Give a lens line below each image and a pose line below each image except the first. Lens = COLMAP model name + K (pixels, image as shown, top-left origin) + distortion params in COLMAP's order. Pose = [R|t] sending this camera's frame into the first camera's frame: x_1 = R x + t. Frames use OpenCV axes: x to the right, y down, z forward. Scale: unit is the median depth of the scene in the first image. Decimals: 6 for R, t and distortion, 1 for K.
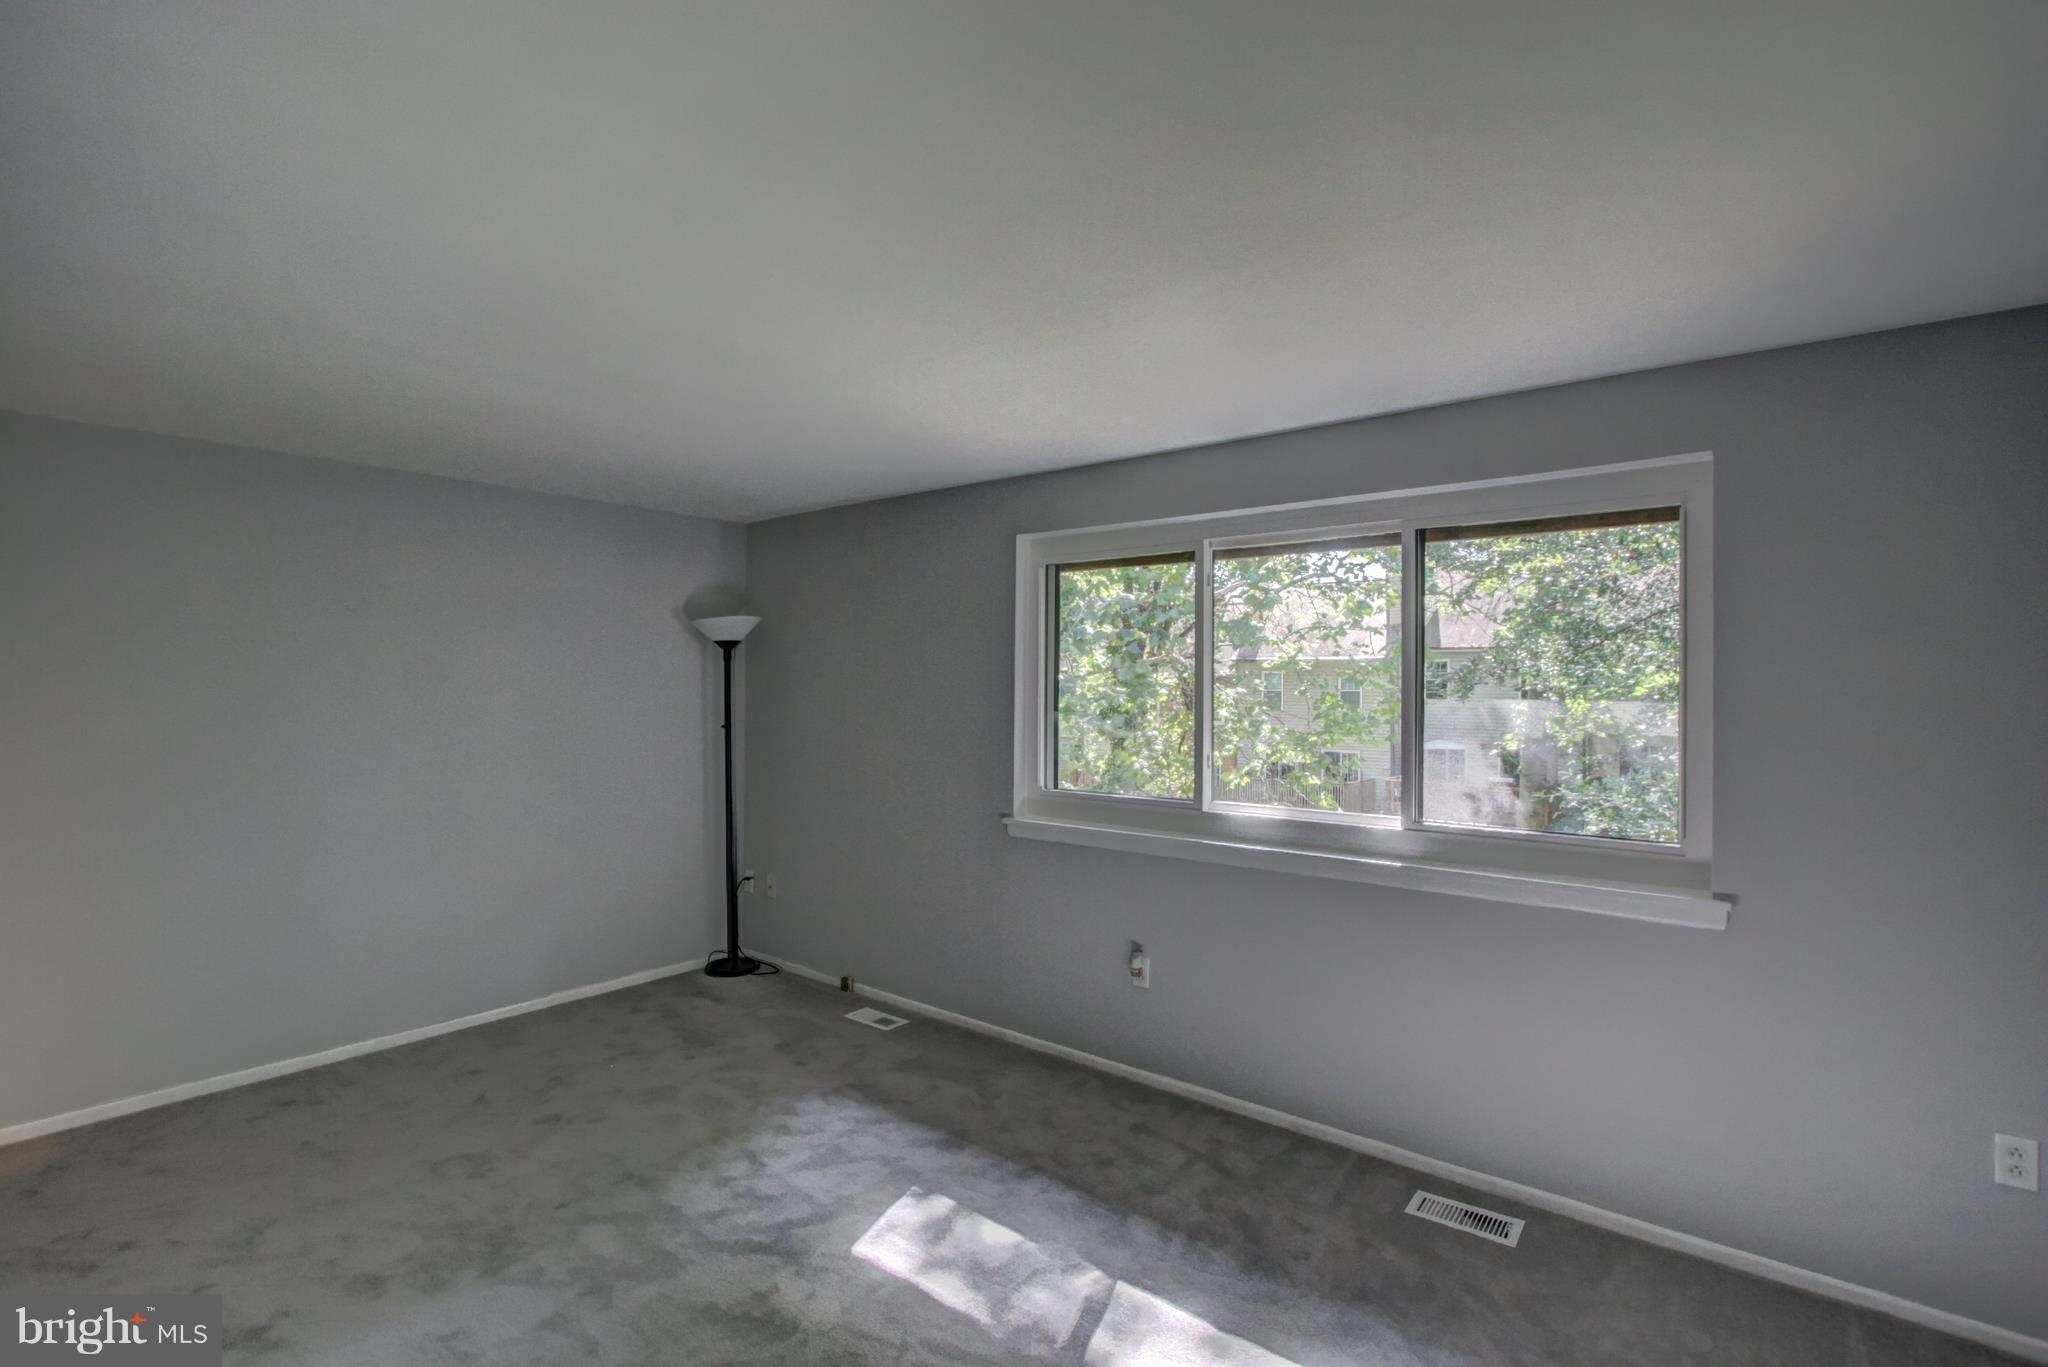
lens RADIAL K [[983.9, 0, 1024.0], [0, 983.9, 683.5], [0, 0, 1]] dist [0.000010, 0.000216]
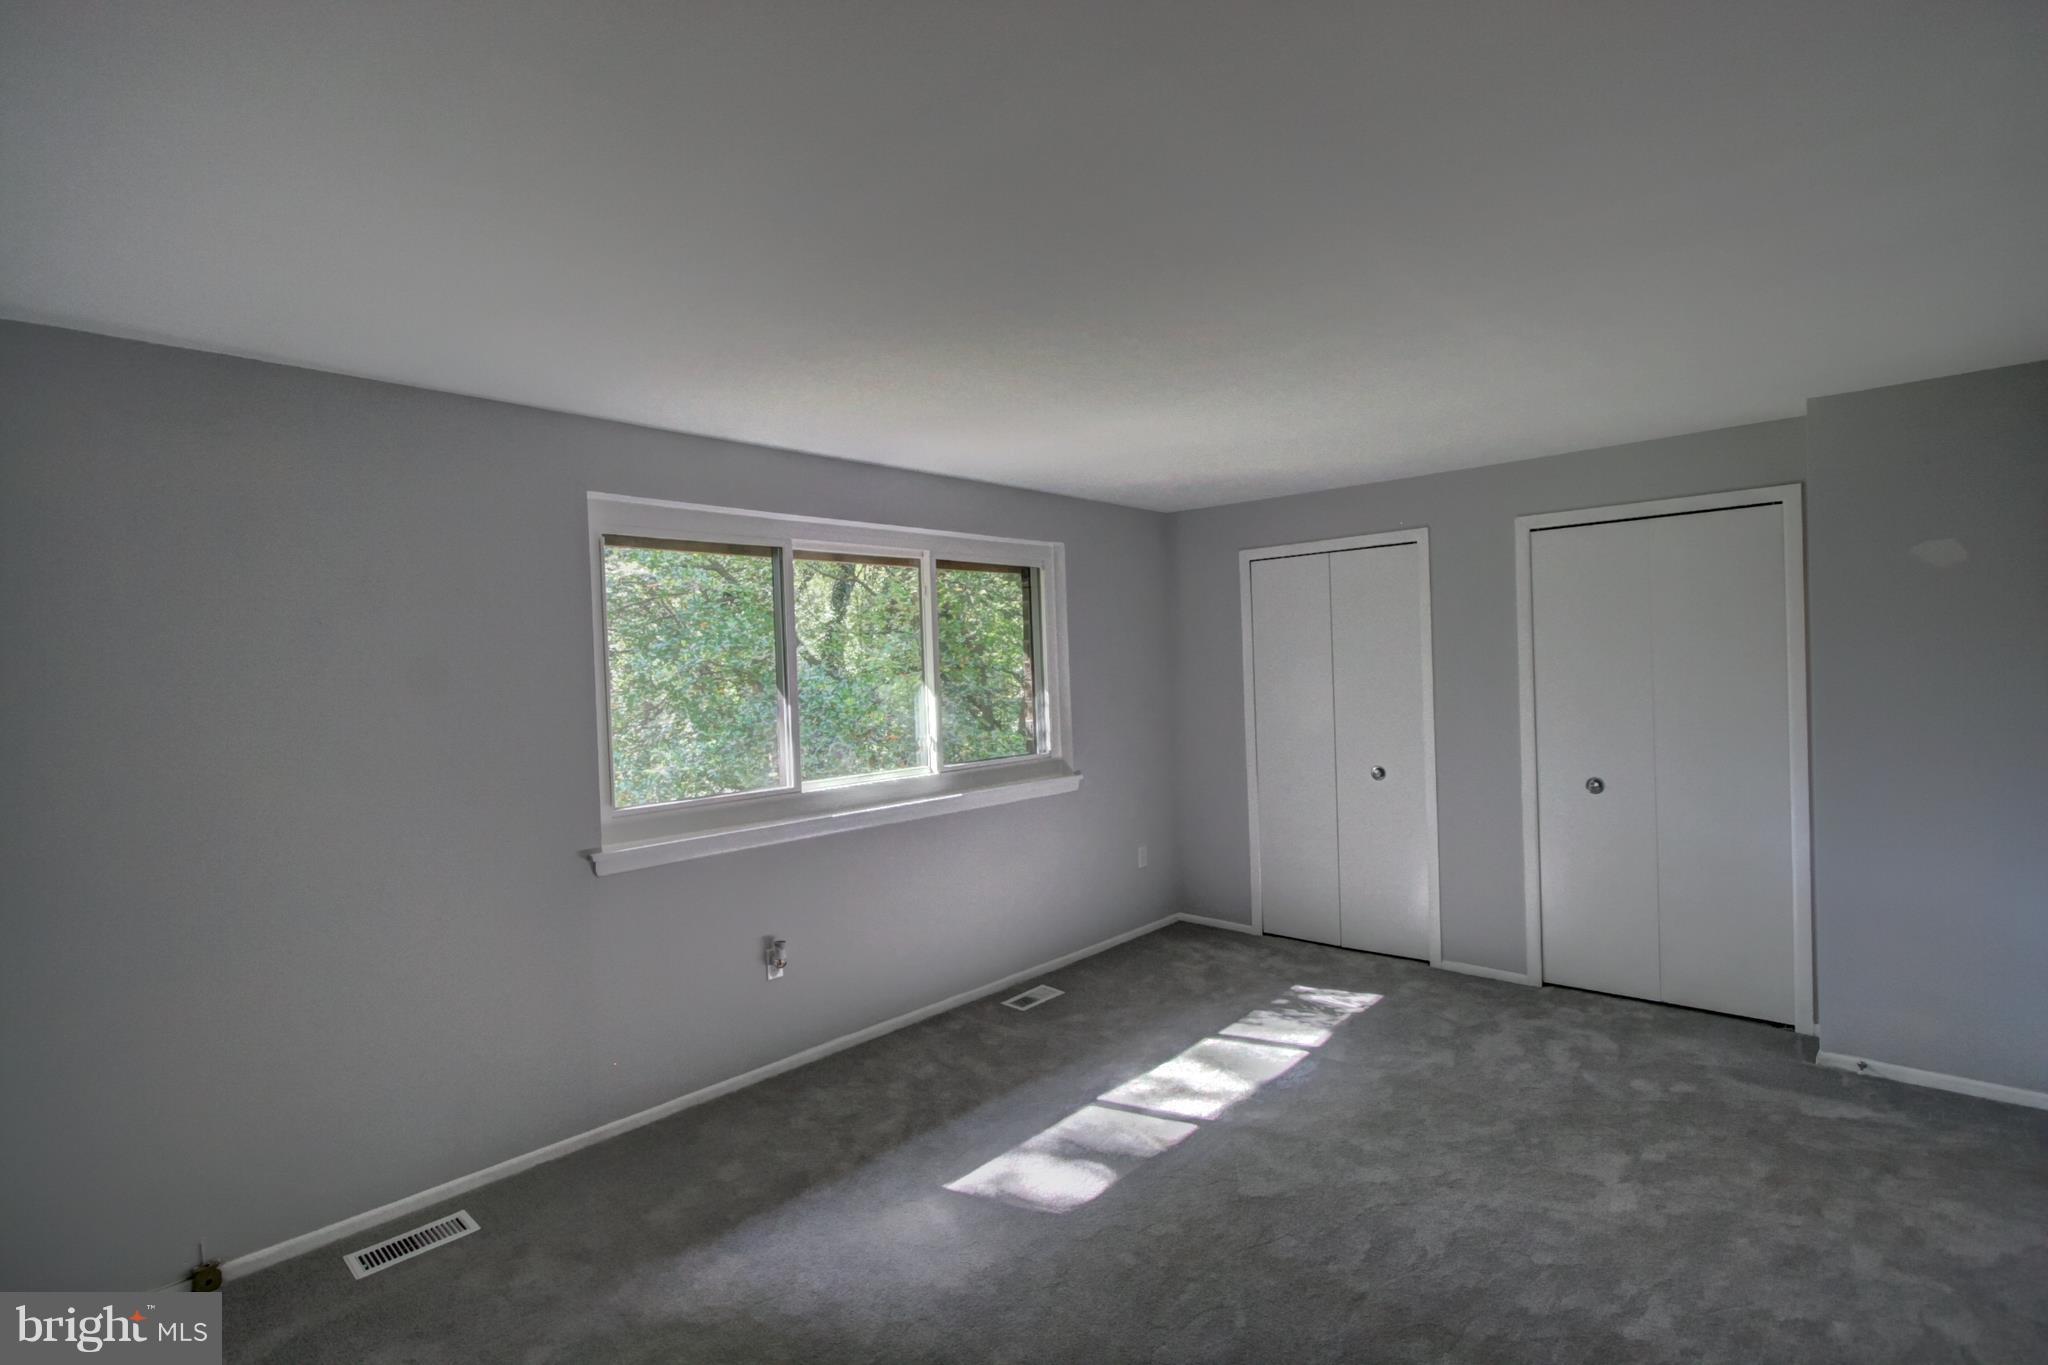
lens RADIAL K [[943.9, 0, 1031.4], [0, 943.9, 681.4], [0, 0, 1]] dist [-0.011518, 0.000353]
pose [[0.068194, -0.025592, 0.997344, -0.809108], [0.032038, 0.999212, 0.023449, -0.007390], [-0.997158, 0.030353, 0.068960, 0.665719]]
